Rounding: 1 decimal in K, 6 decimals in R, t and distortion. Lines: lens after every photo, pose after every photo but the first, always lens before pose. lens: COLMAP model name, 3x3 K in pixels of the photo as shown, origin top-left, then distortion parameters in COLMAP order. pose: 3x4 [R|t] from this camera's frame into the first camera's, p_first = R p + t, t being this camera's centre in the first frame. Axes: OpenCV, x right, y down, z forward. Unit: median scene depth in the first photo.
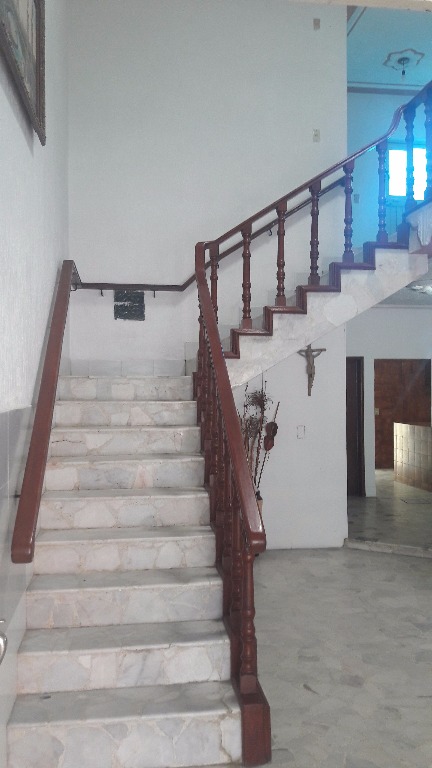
lens RADIAL K [[642.3, 0, 216.0], [0, 642.3, 384.0], [0, 0, 1]] dist [0.107720, -0.117782]
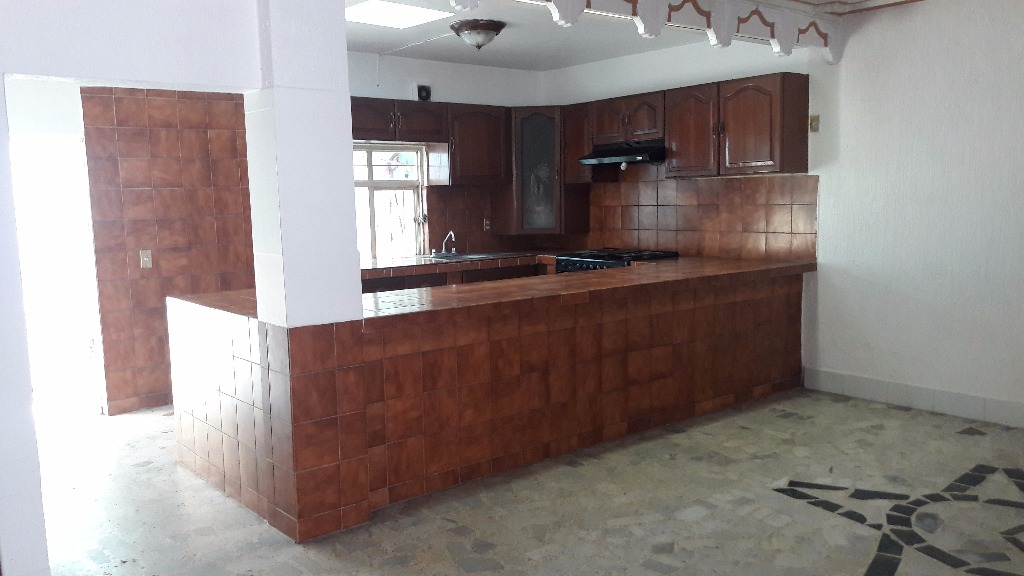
lens RADIAL K [[808.6, 0, 512.0], [0, 808.6, 288.0], [0, 0, 1]] dist [0.105507, -0.165601]
pose [[0.859872, -0.071390, 0.505493, 0.382732], [0.013446, 0.992998, 0.117366, 0.011527], [-0.510332, -0.094123, 0.854811, 0.971150]]
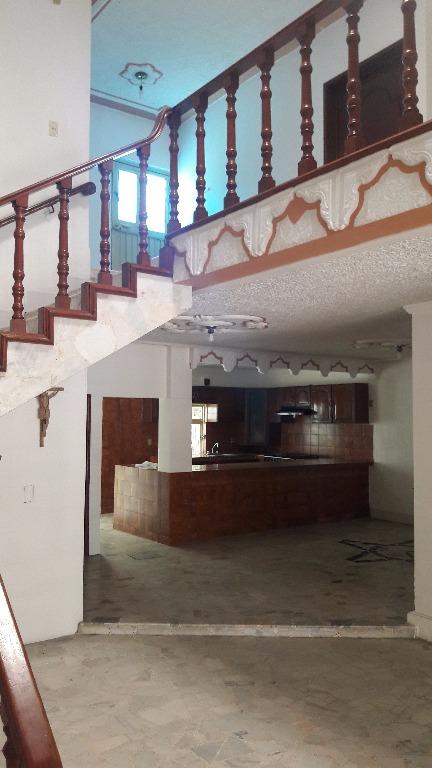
lens RADIAL K [[631.6, 0, 218.7], [0, 631.6, 388.2], [0, 0, 1]] dist [0.113601, -0.222744]
pose [[0.883447, 0.030347, 0.467547, -0.035203], [-0.013863, 0.999156, -0.038658, -0.030418], [-0.468326, 0.027670, 0.883122, 0.238838]]
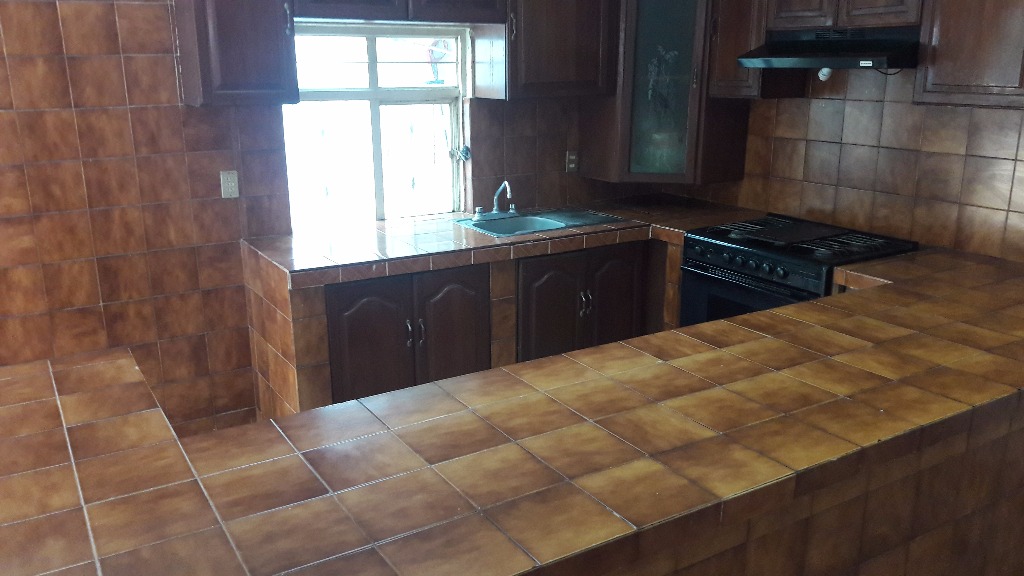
lens RADIAL K [[842.1, 0, 510.8], [0, 842.1, 298.9], [0, 0, 1]] dist [0.113601, -0.222744]
pose [[0.917053, -0.105106, 0.384663, 0.618257], [-0.005652, 0.961115, 0.276090, -0.035203], [-0.398725, -0.255364, 0.880800, 1.359470]]
